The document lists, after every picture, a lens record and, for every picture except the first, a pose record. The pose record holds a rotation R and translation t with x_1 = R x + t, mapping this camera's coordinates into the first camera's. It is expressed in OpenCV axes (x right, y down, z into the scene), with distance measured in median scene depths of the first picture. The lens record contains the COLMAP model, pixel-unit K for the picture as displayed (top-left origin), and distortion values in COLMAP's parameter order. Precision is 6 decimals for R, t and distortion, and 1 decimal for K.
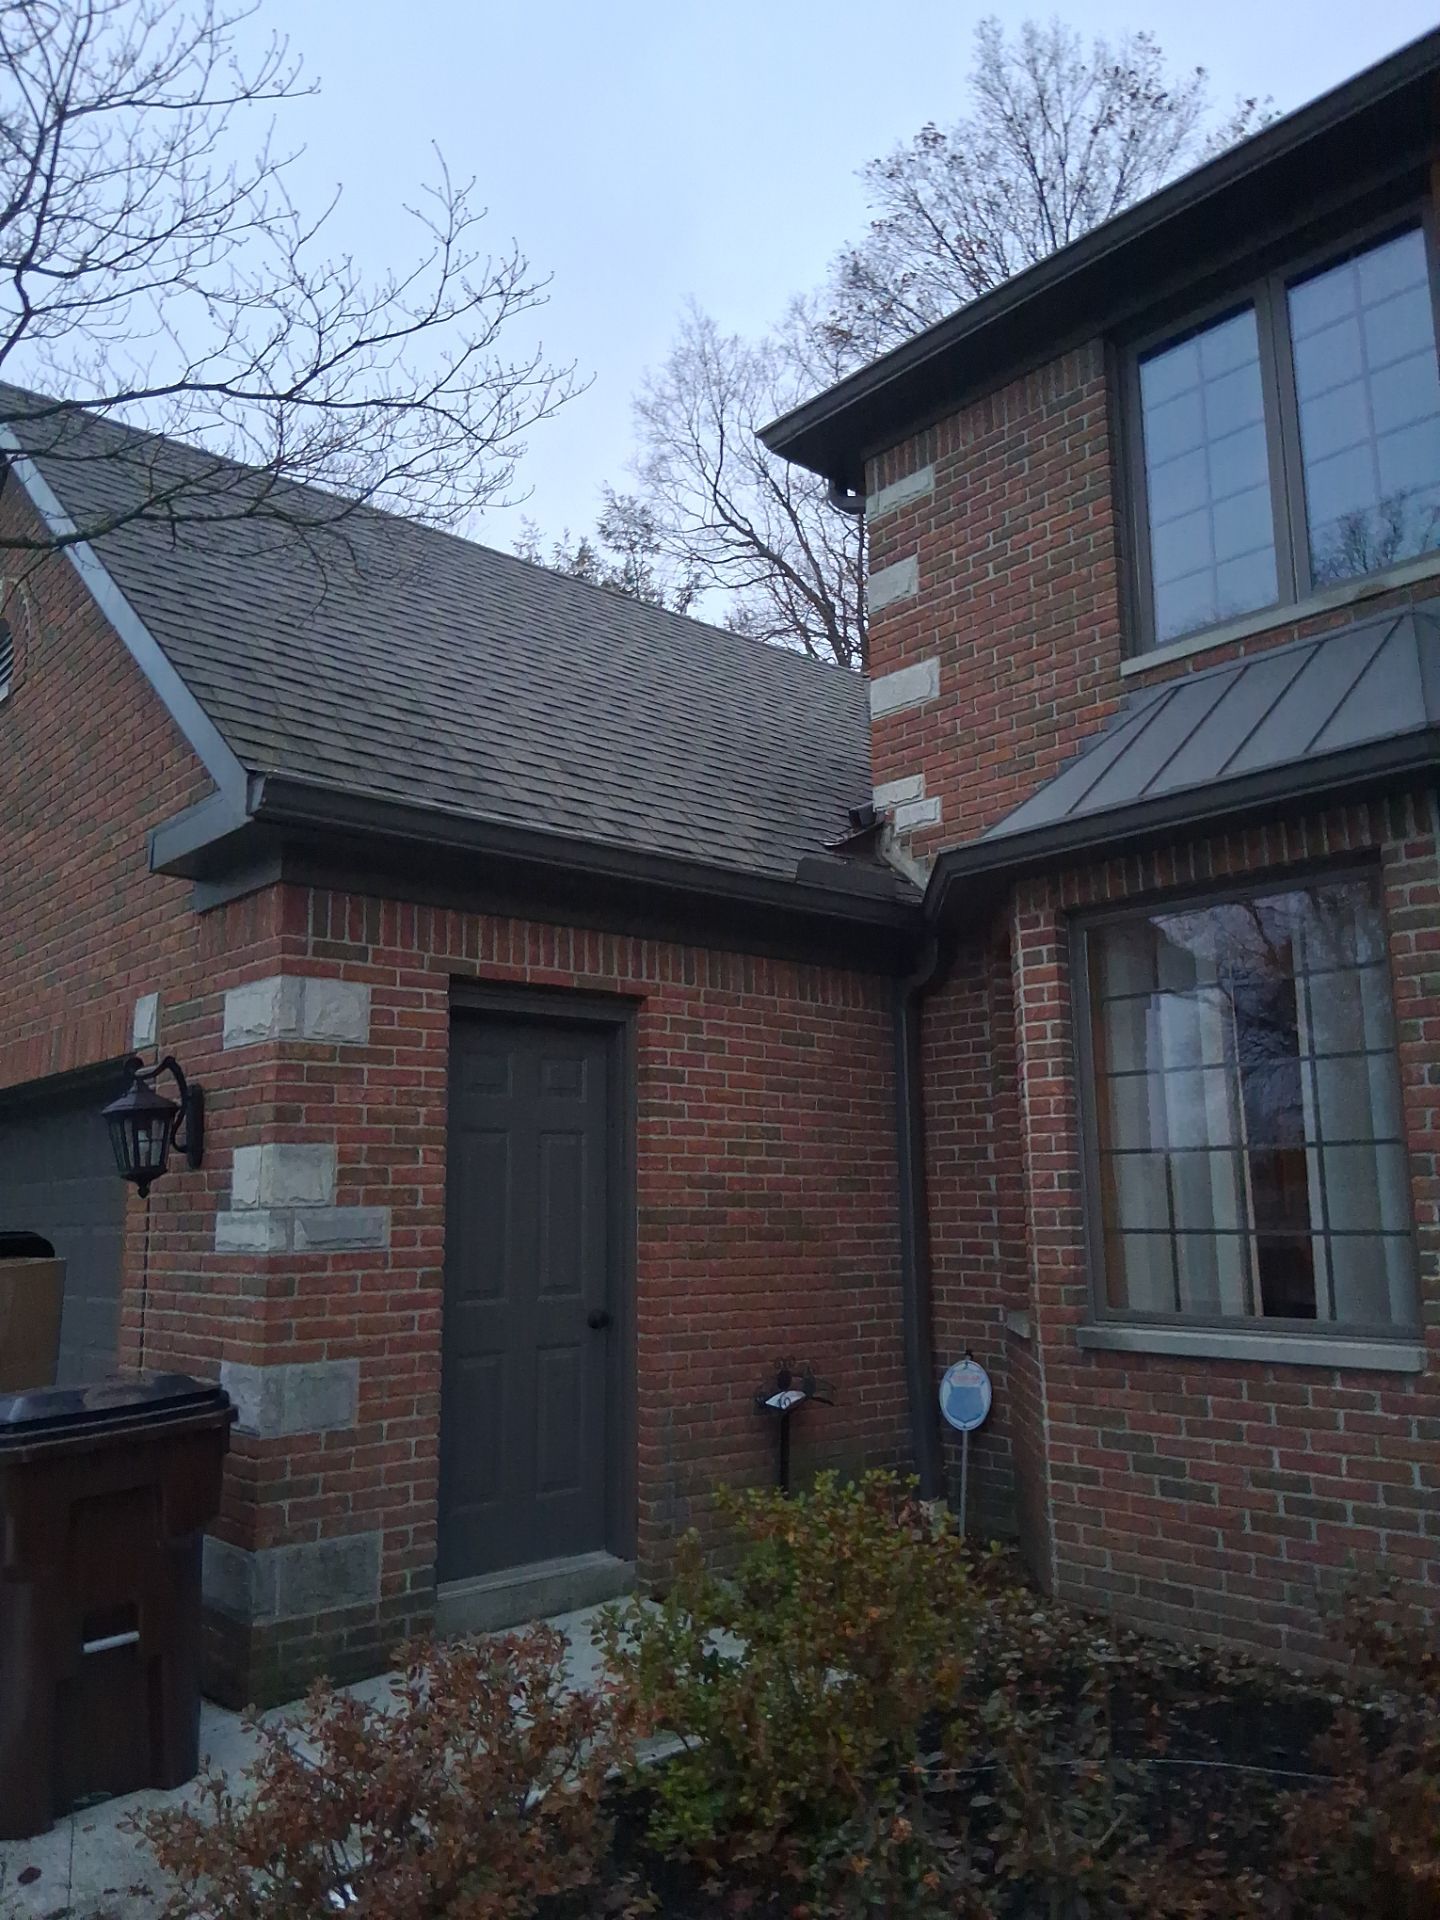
lens RADIAL K [[1400.3, 0, 722.2], [0, 1400.3, 967.4], [0, 0, 1]] dist [0.051956, -0.006622]
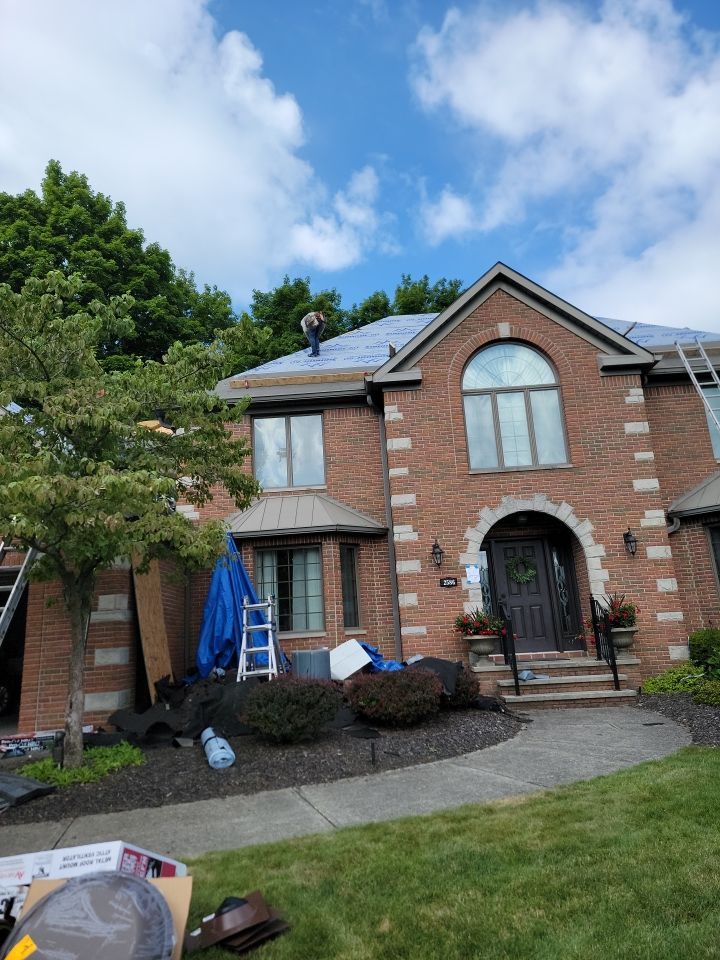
lens RADIAL K [[639.7, 0, 356.5], [0, 639.7, 474.1], [0, 0, 1]] dist [0.064069, -0.021229]
pose [[0.682916, 0.152777, 0.714342, -1.082341], [-0.070493, 0.987104, -0.143721, 0.001297], [-0.727088, 0.047793, 0.684879, -0.713574]]
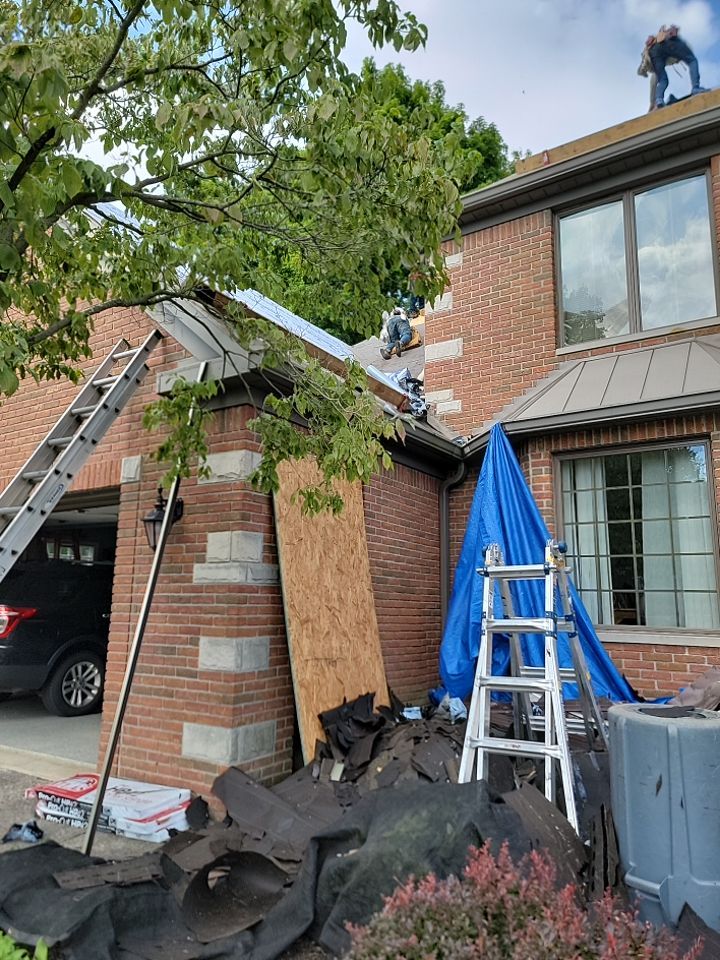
lens RADIAL K [[663.9, 0, 344.7], [0, 663.9, 478.8], [0, 0, 1]] dist [0.068138, -0.015801]
pose [[0.967675, 0.072998, 0.241407, -0.351333], [-0.069564, 0.997319, -0.022730, 0.052780], [-0.242419, 0.005202, 0.970158, 0.017406]]
